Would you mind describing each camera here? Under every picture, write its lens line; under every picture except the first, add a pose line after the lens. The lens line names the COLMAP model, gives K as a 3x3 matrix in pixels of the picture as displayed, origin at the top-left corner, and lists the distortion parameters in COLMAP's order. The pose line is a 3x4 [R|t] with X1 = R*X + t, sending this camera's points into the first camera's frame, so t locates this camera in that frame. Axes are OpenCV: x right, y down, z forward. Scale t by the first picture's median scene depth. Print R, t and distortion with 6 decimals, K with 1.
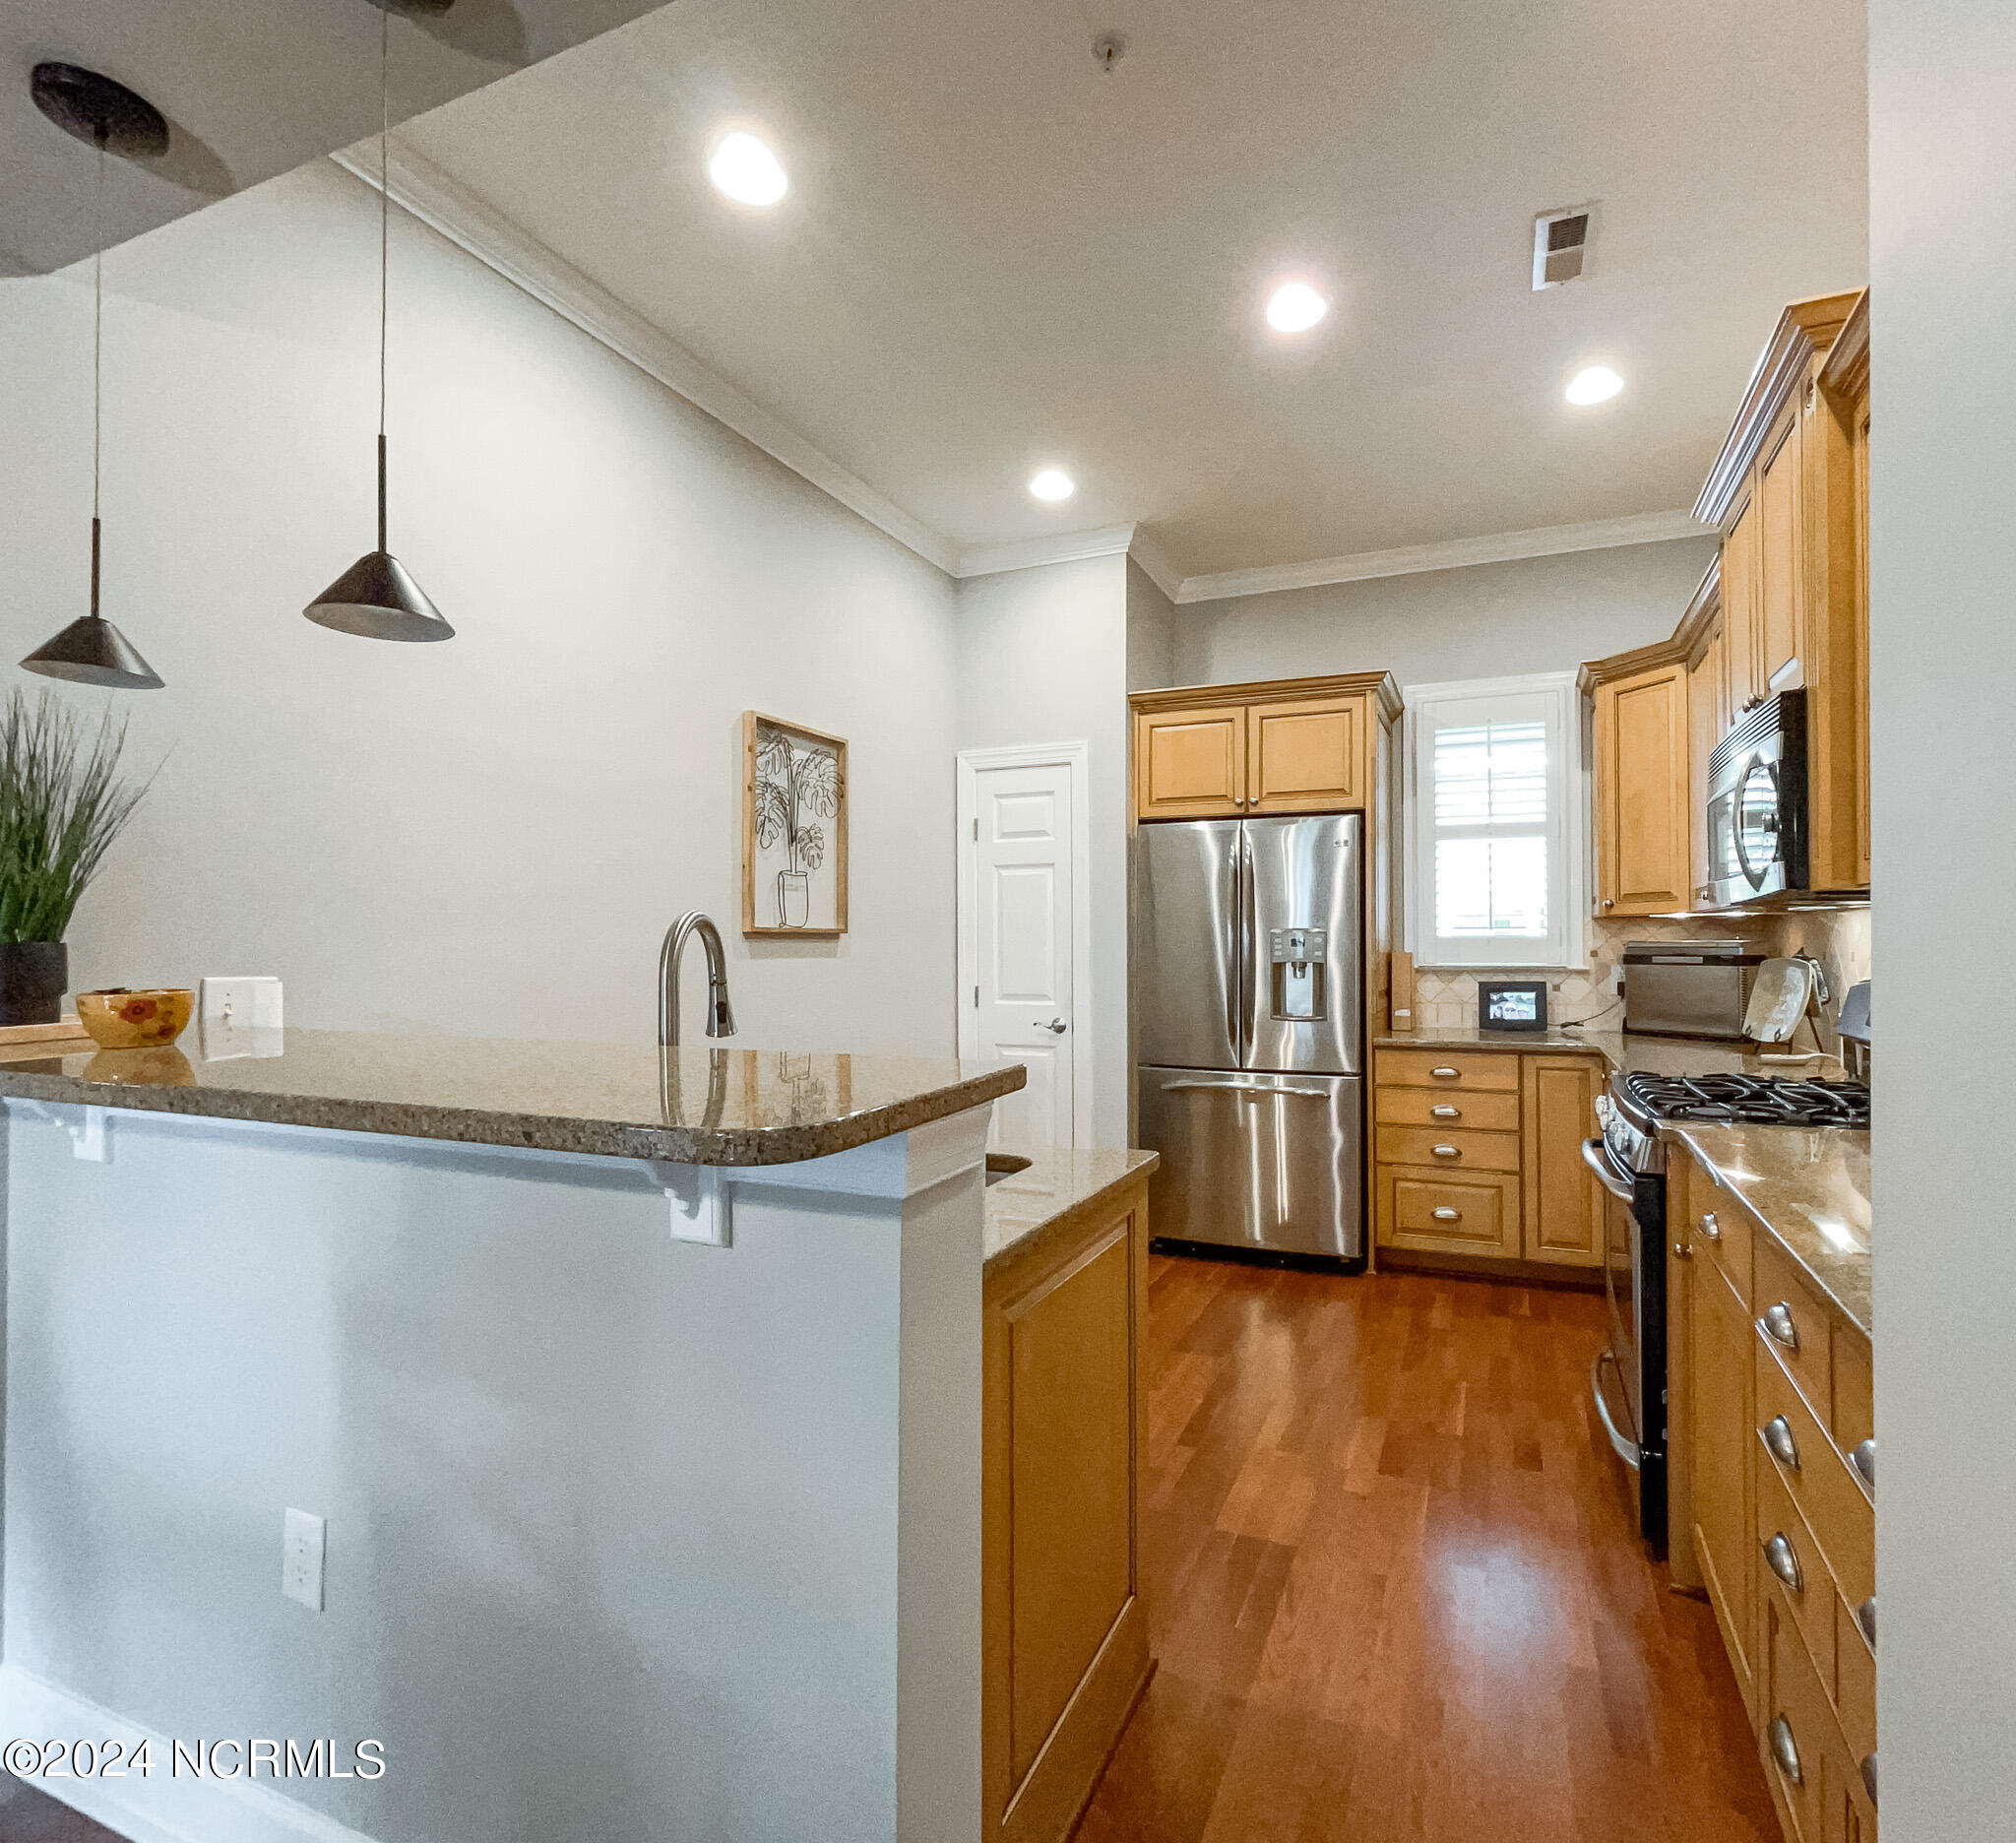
lens RADIAL K [[1022.0, 0, 1097.5], [0, 1022.0, 936.5], [0, 0, 1]] dist [0.000397, -0.001733]
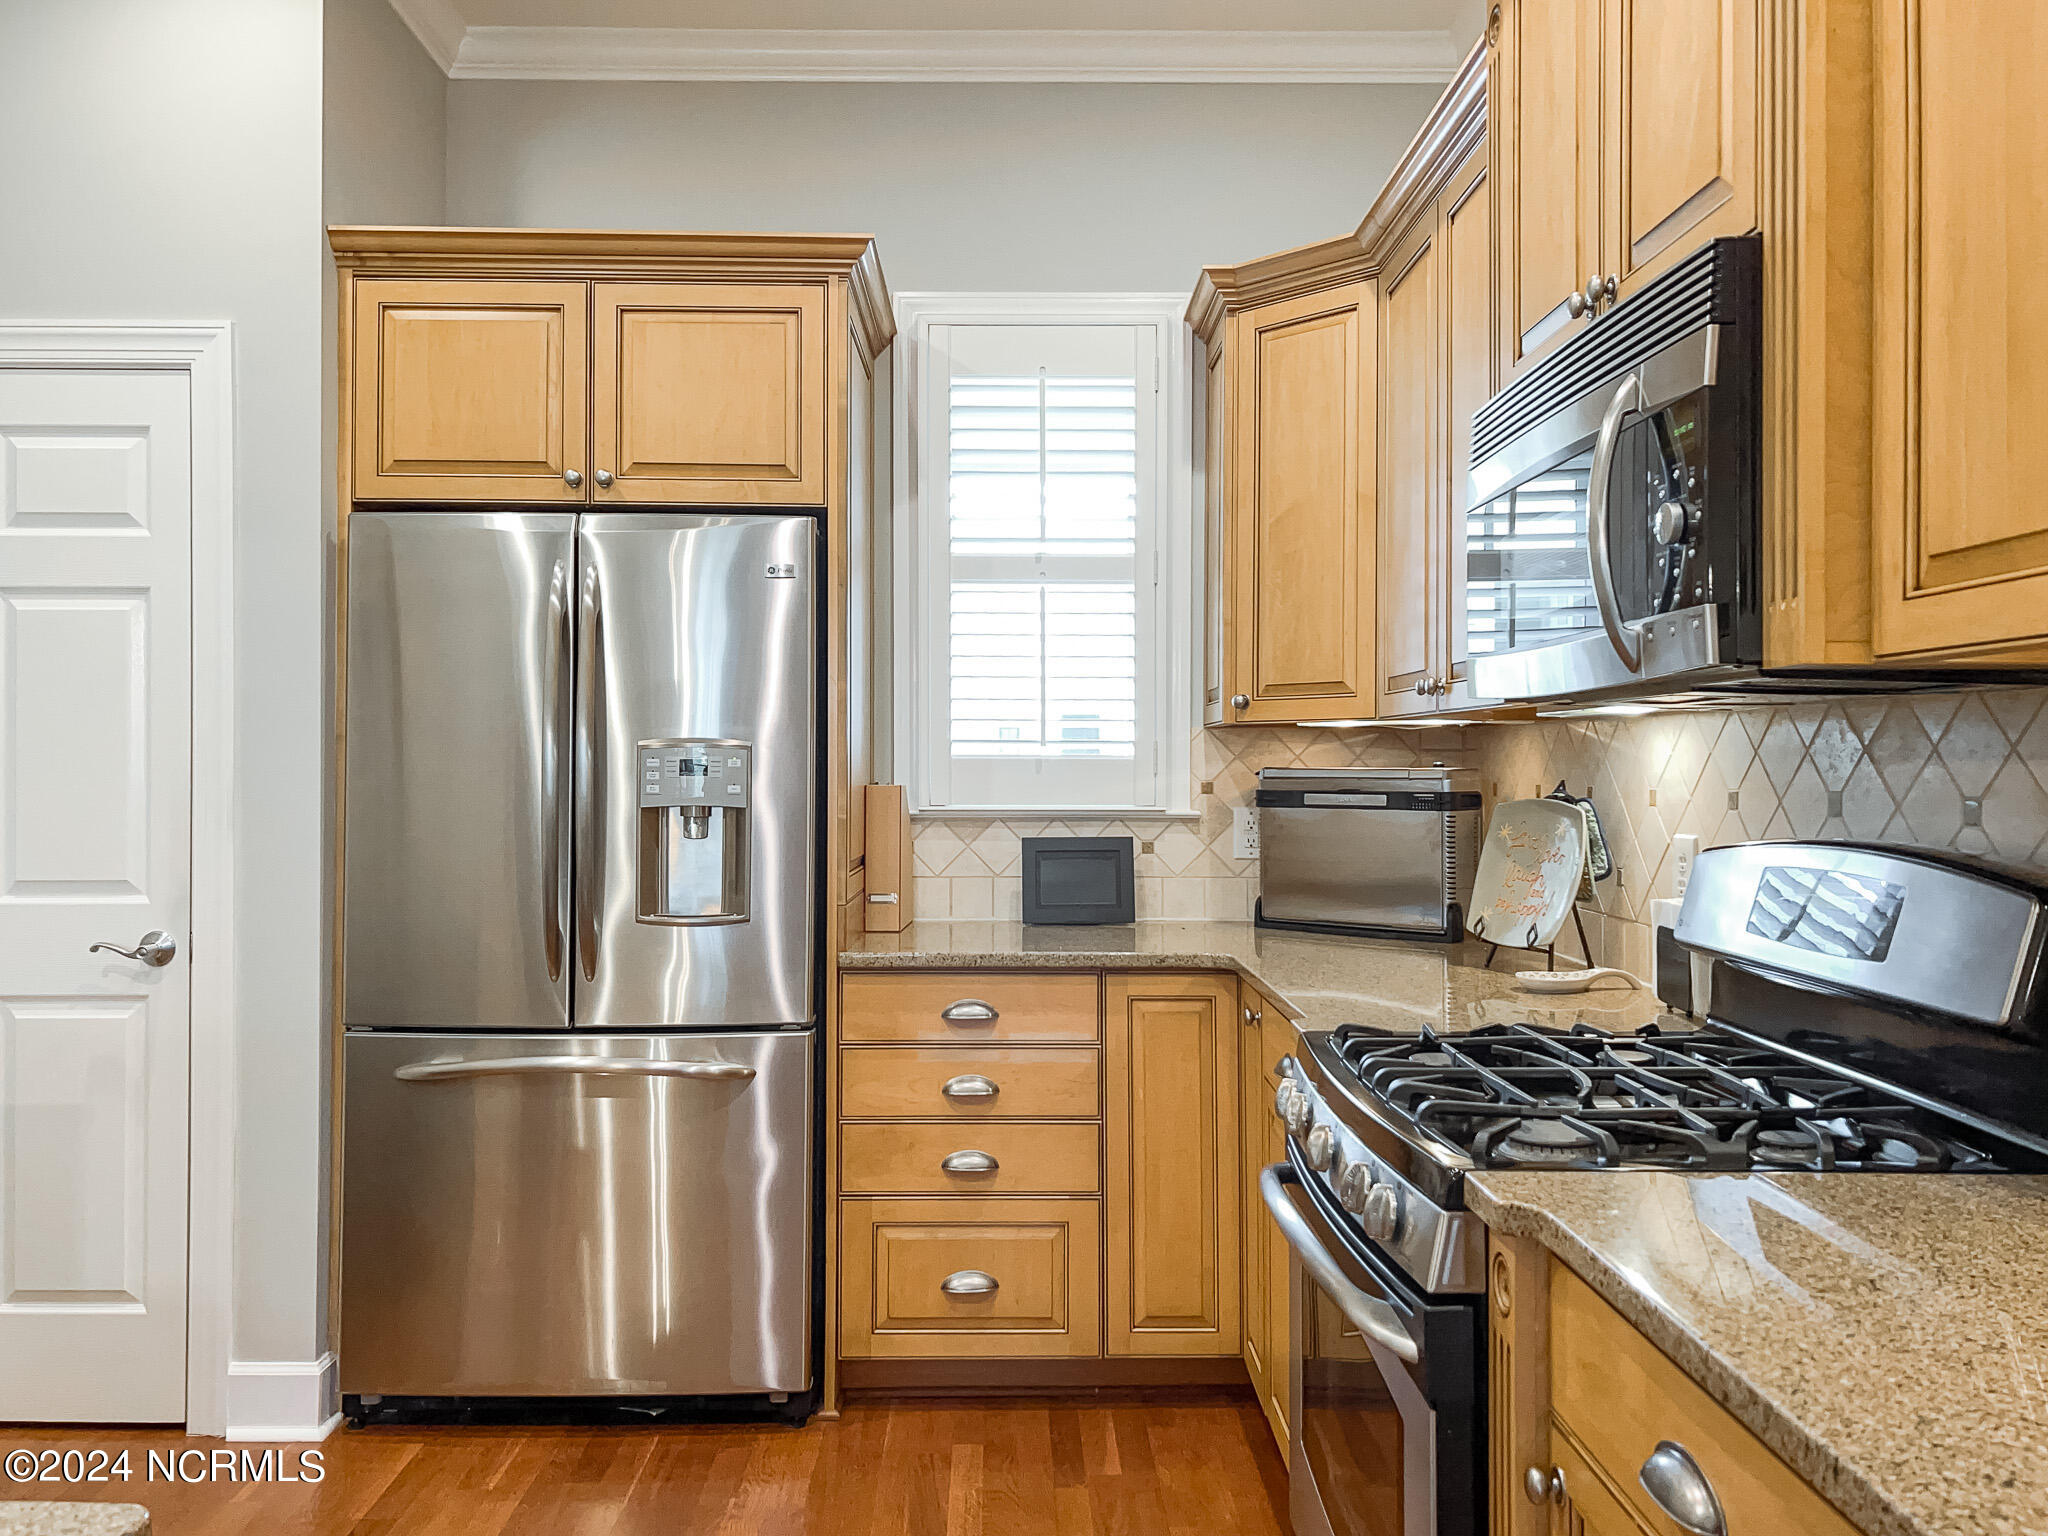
lens RADIAL K [[1568.2, 0, 1015.8], [0, 1568.2, 760.5], [0, 0, 1]] dist [0.048593, -0.030659]
pose [[0.926353, 0.005919, 0.376610, 0.055641], [-0.007974, 0.999961, 0.003896, -0.001598], [-0.376572, -0.006612, 0.926364, 0.240707]]
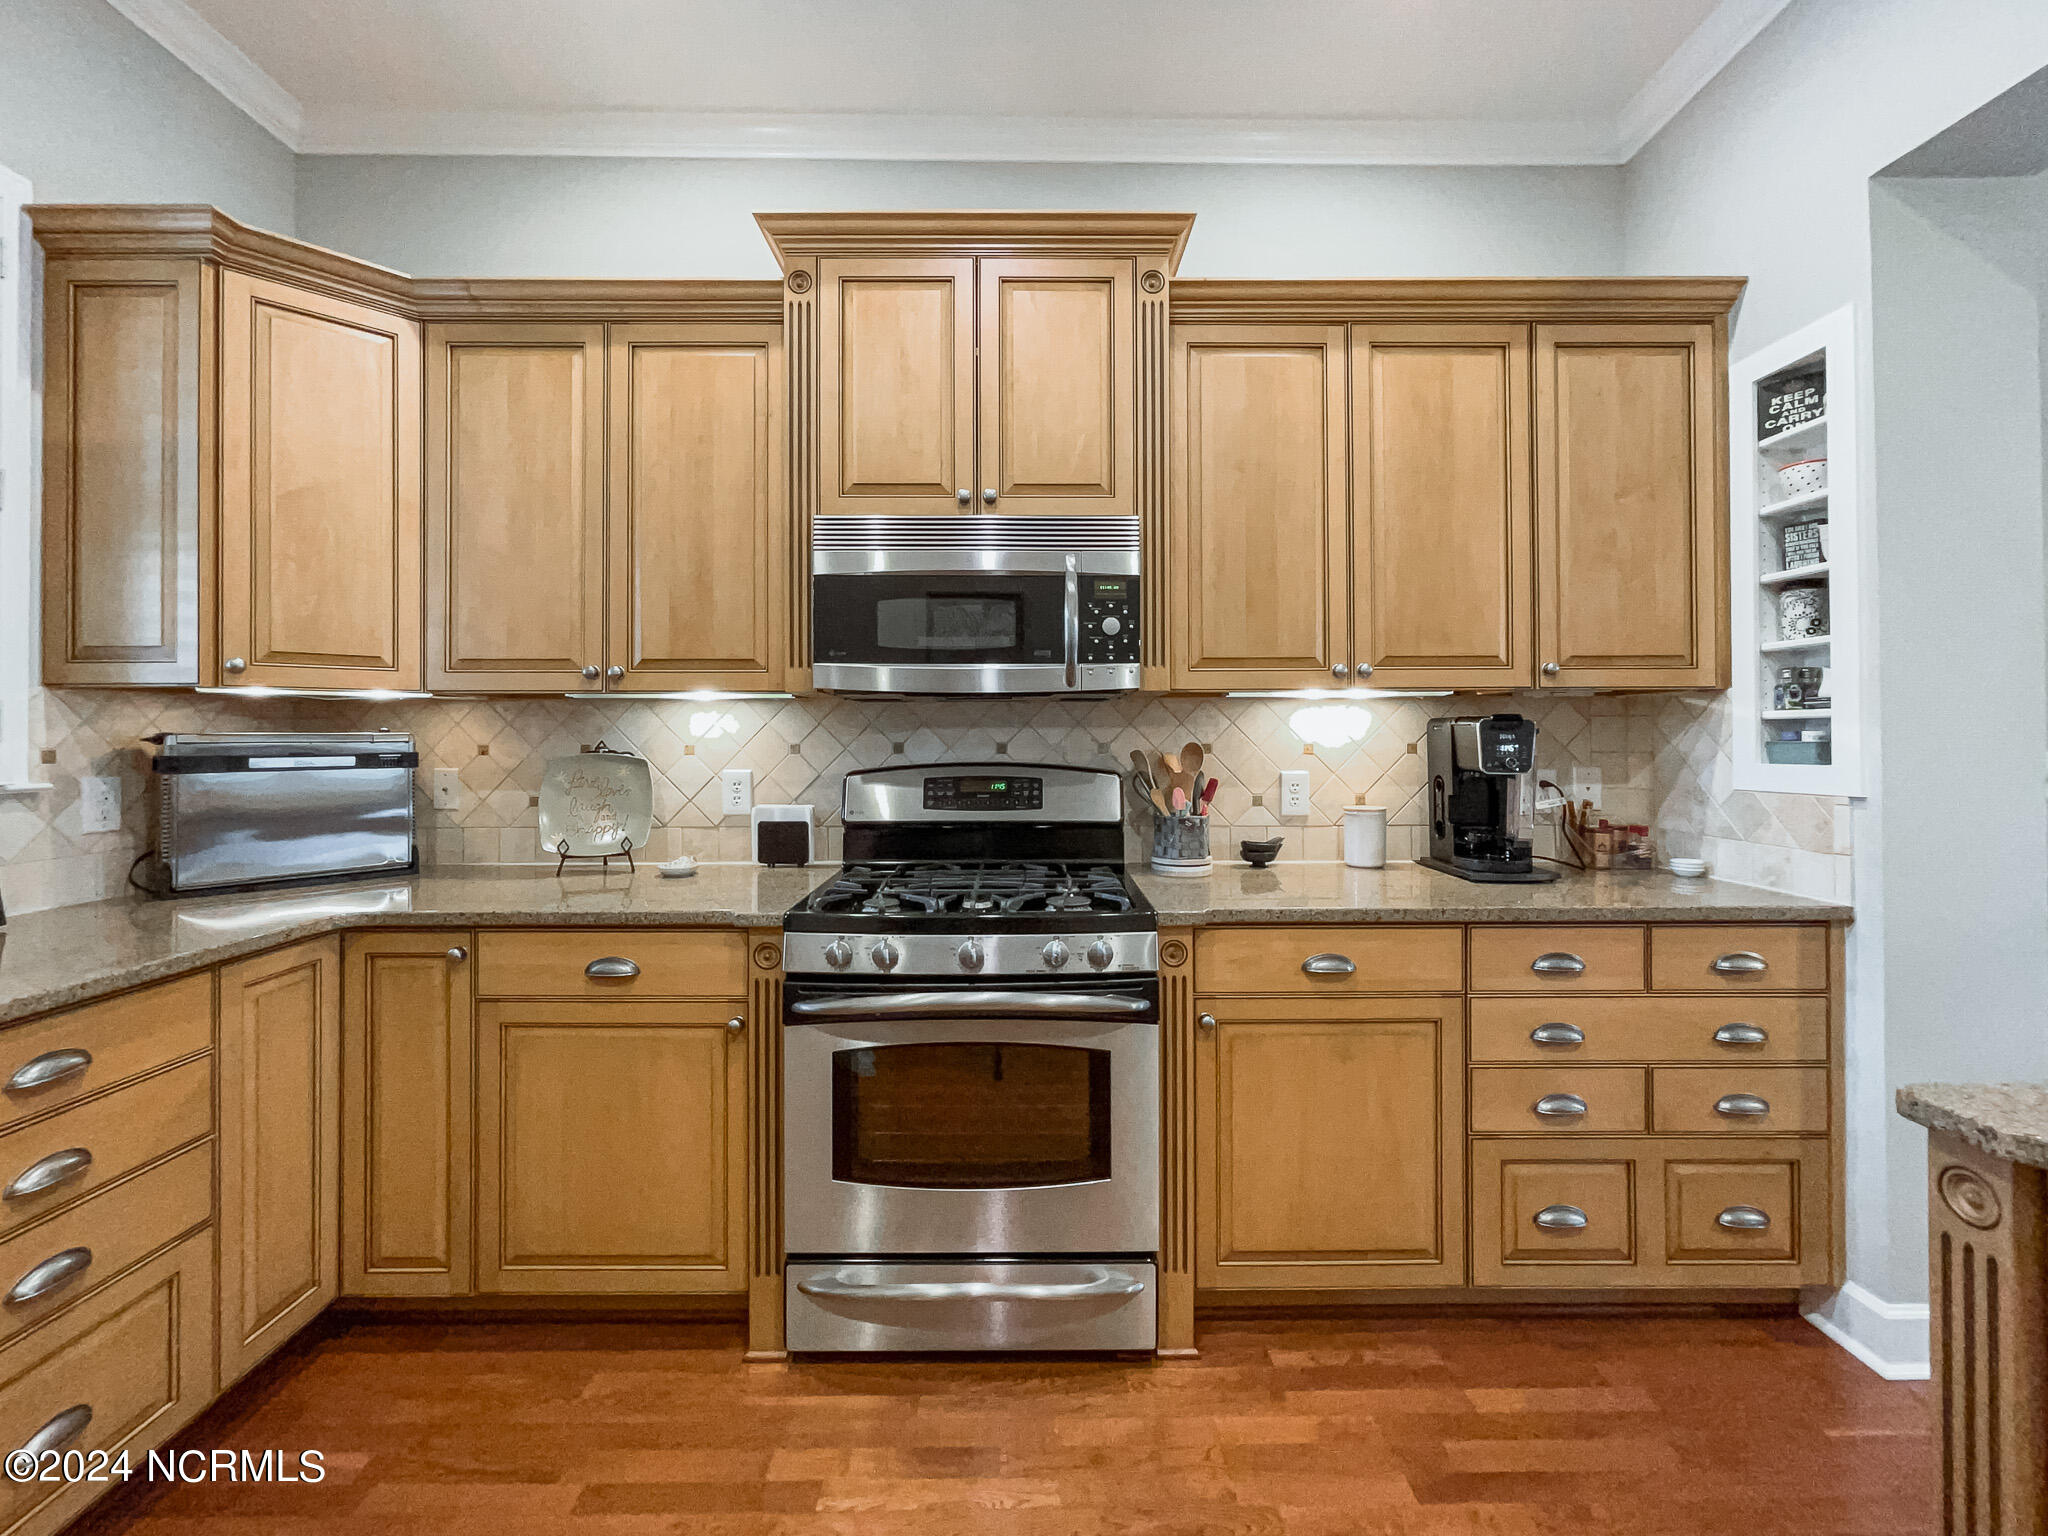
lens RADIAL K [[850.1, 0, 1028.9], [0, 850.1, 736.3], [0, 0, 1]] dist [-0.000575, 0.001094]
pose [[-0.375289, 0.004221, 0.926898, -0.094226], [-0.004386, 0.999970, -0.006329, 0.008008], [-0.926898, -0.006441, -0.375259, 0.783105]]
